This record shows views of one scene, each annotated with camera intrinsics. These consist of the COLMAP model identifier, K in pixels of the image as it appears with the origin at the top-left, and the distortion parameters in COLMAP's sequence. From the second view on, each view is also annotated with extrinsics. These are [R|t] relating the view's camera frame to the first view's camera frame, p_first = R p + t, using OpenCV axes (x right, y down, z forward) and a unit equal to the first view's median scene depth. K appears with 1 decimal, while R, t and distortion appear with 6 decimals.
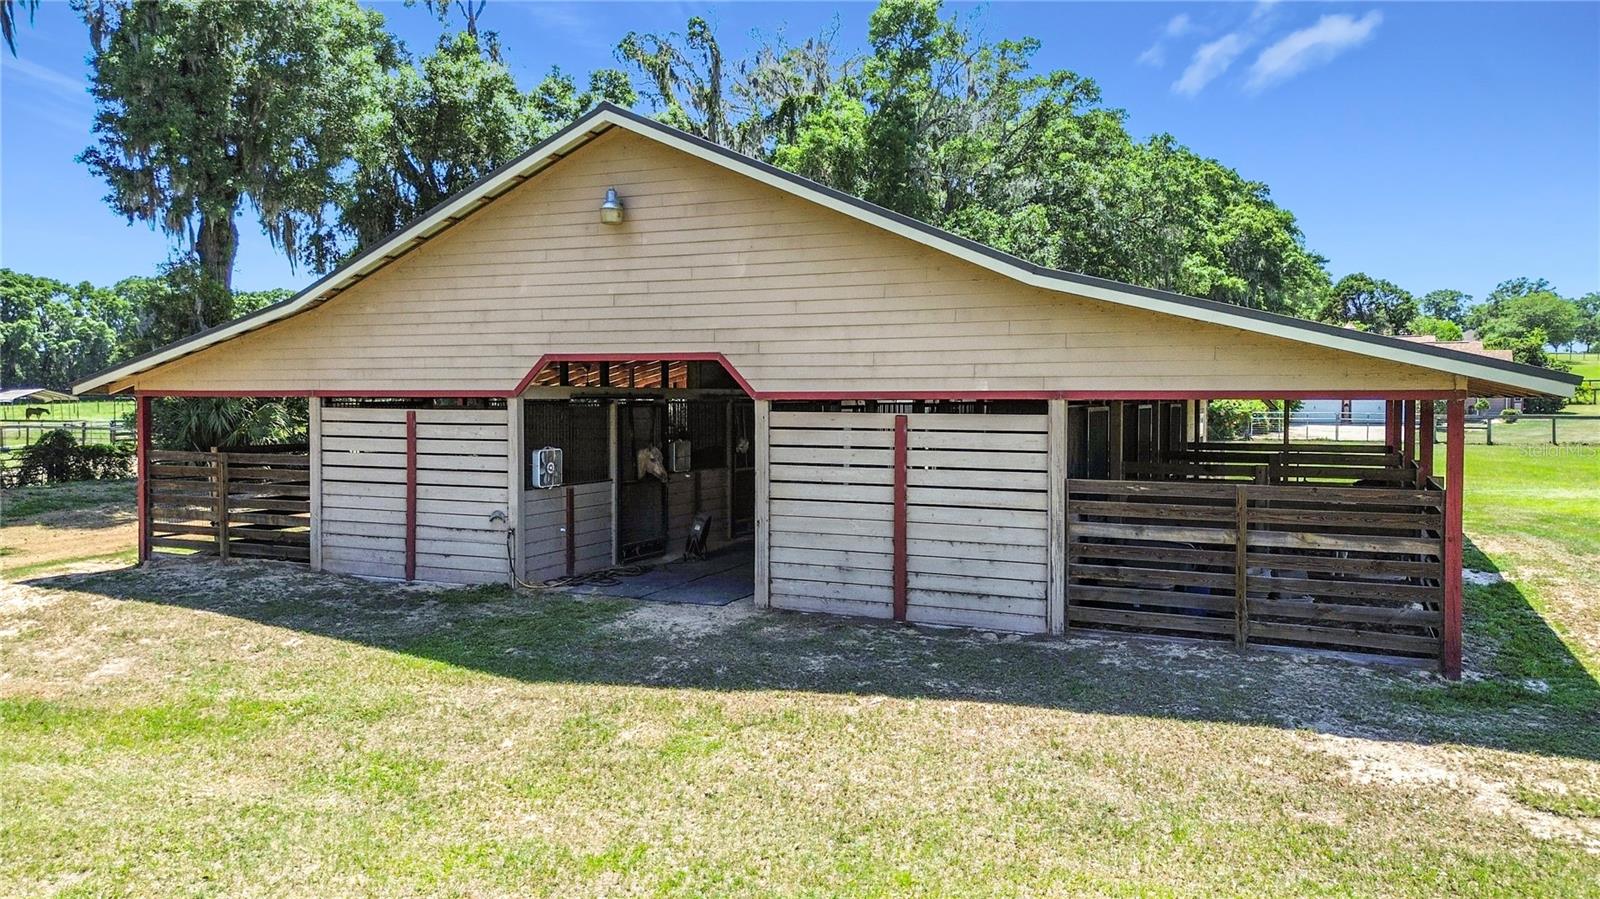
lens RADIAL K [[1144.5, 0, 804.0], [0, 1144.5, 438.0], [0, 0, 1]] dist [0.116626, -0.171575]
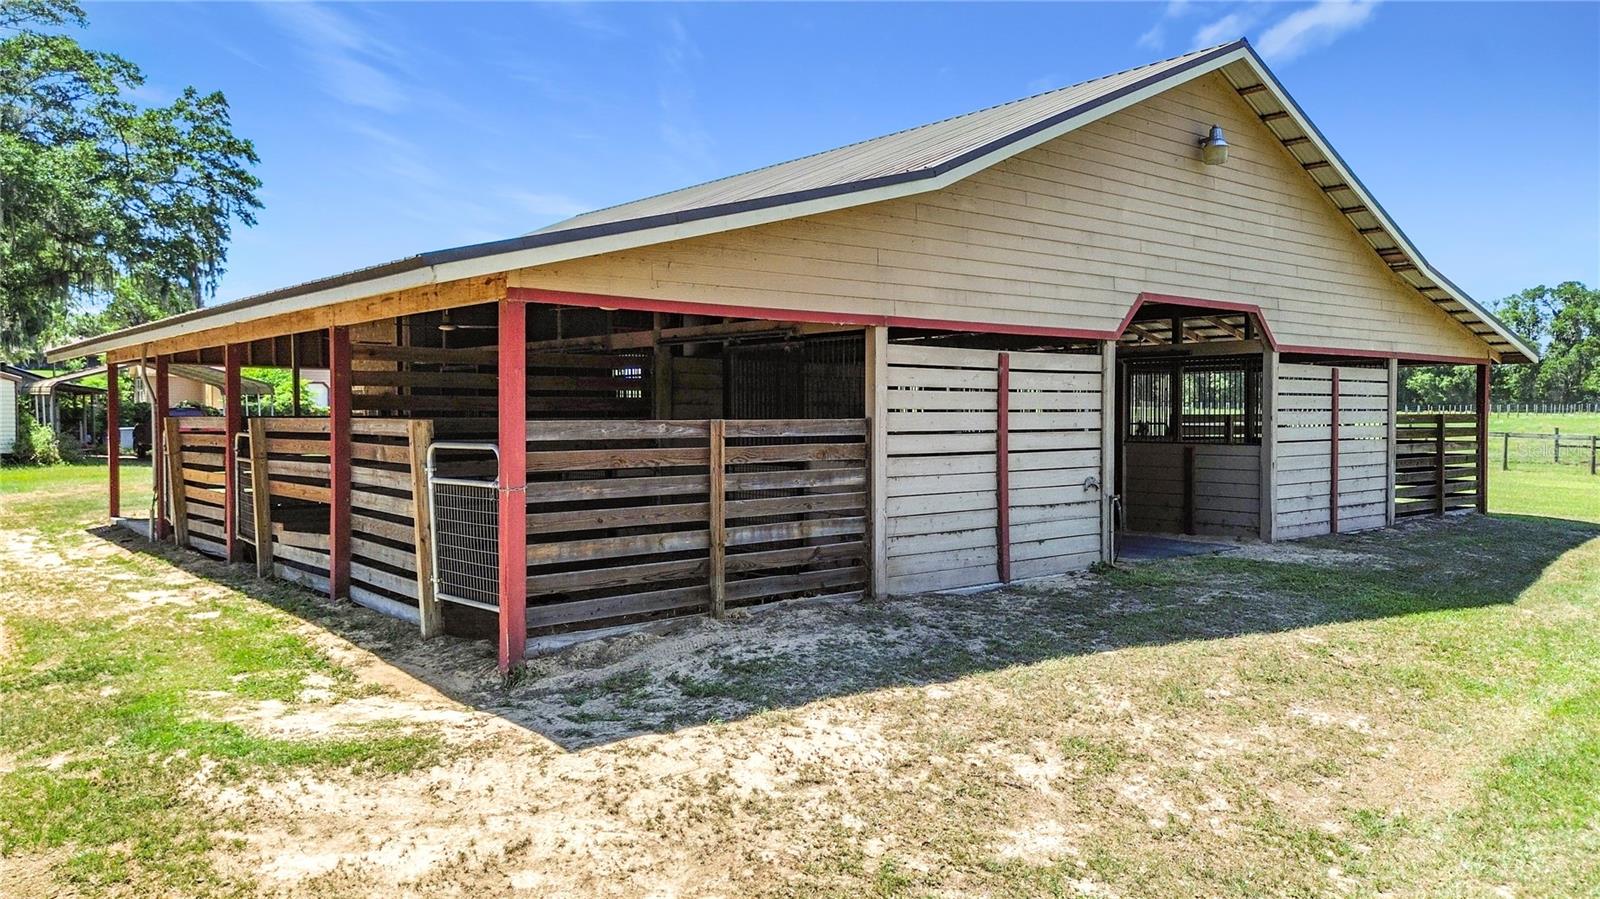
lens RADIAL K [[1144.5, 0, 804.0], [0, 1144.5, 438.0], [0, 0, 1]] dist [0.116626, -0.171575]
pose [[0.419815, -0.024362, 0.907283, -1.103145], [0.032677, 0.999397, 0.011715, 0.018784], [-0.907021, 0.024729, 0.420358, 0.842574]]
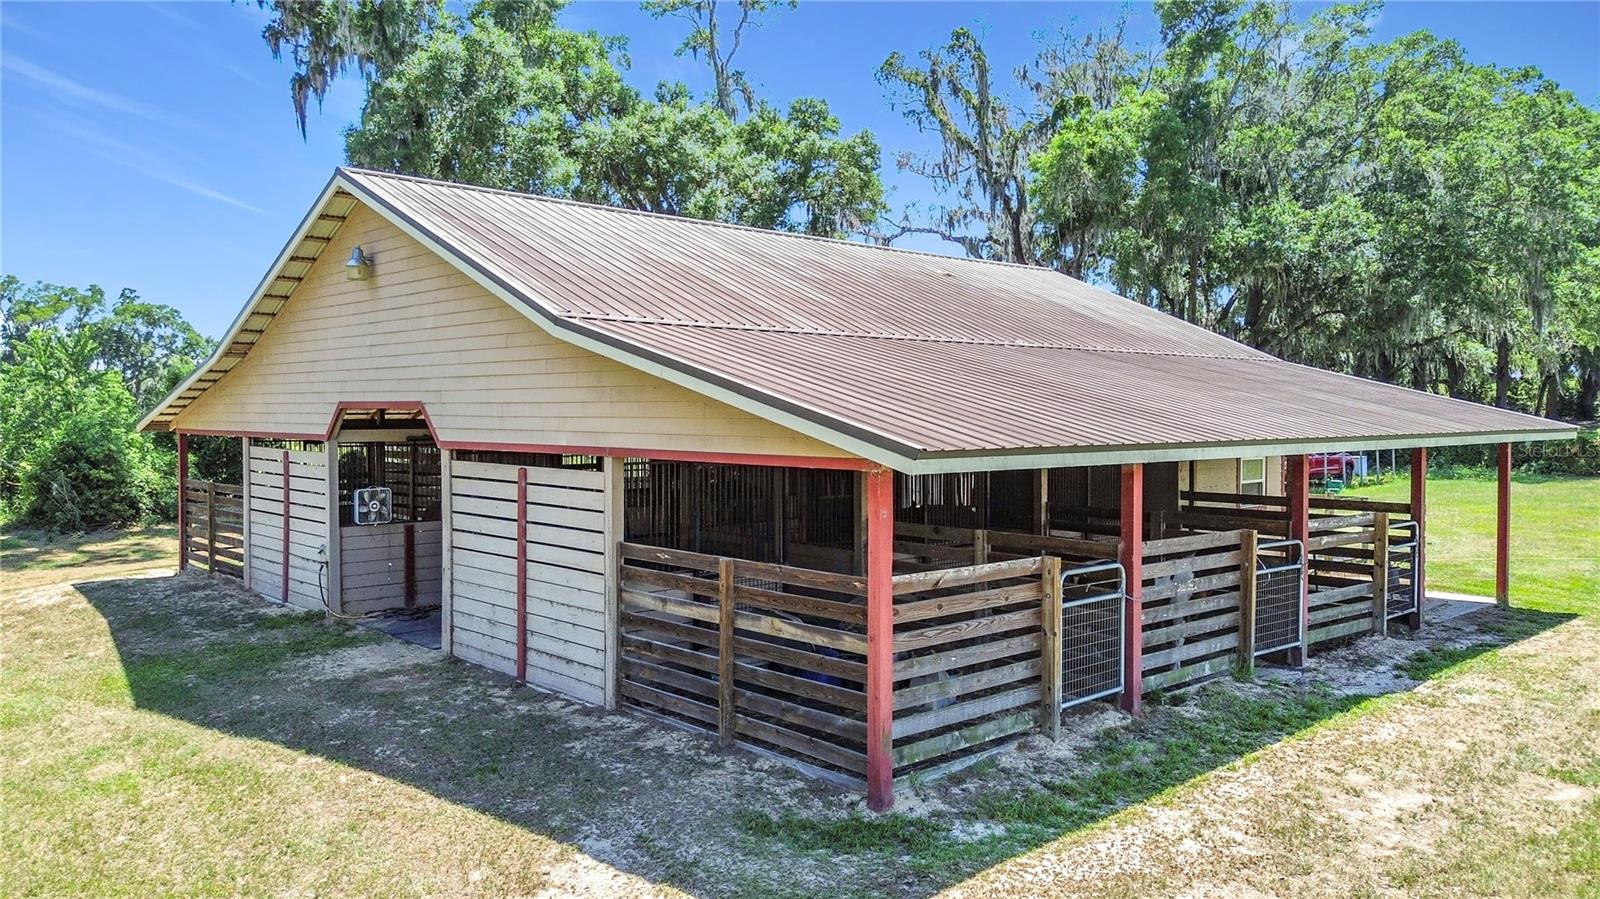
lens RADIAL K [[1177.0, 0, 802.6], [0, 1177.0, 432.9], [0, 0, 1]] dist [0.081956, -0.095100]
pose [[0.921220, 0.007565, -0.388968, 0.588138], [-0.014299, 0.999794, -0.014421, -0.032728], [0.388778, 0.018847, 0.921139, 0.143204]]
